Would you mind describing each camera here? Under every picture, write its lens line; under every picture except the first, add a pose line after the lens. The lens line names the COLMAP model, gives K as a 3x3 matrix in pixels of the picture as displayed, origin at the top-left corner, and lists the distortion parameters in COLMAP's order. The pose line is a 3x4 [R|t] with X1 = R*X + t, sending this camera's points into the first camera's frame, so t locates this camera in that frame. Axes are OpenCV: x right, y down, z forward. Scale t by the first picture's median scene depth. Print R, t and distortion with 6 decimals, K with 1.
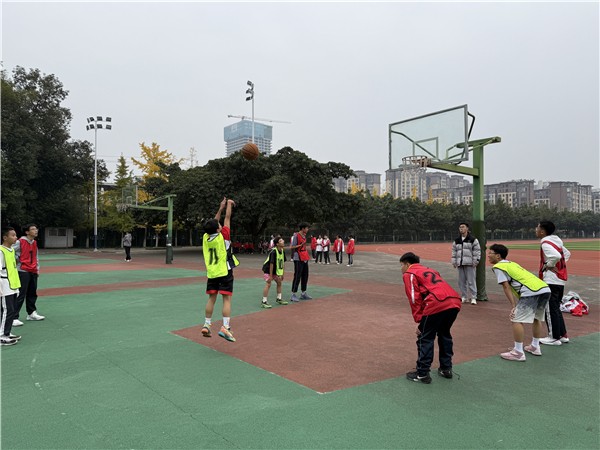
lens RADIAL K [[473.3, 0, 297.1], [0, 473.3, 226.8], [0, 0, 1]] dist [0.085785, -0.015734]
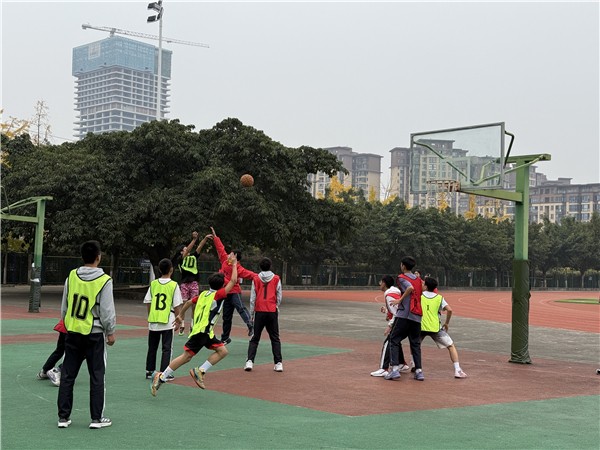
lens RADIAL K [[934.7, 0, 302.2], [0, 934.7, 220.6], [0, 0, 1]] dist [0.151356, 0.000000]
pose [[0.995215, 0.033772, 0.091687, -0.036159], [-0.030538, 0.998869, -0.036453, -0.002969], [-0.092814, 0.033479, 0.995120, -0.152167]]
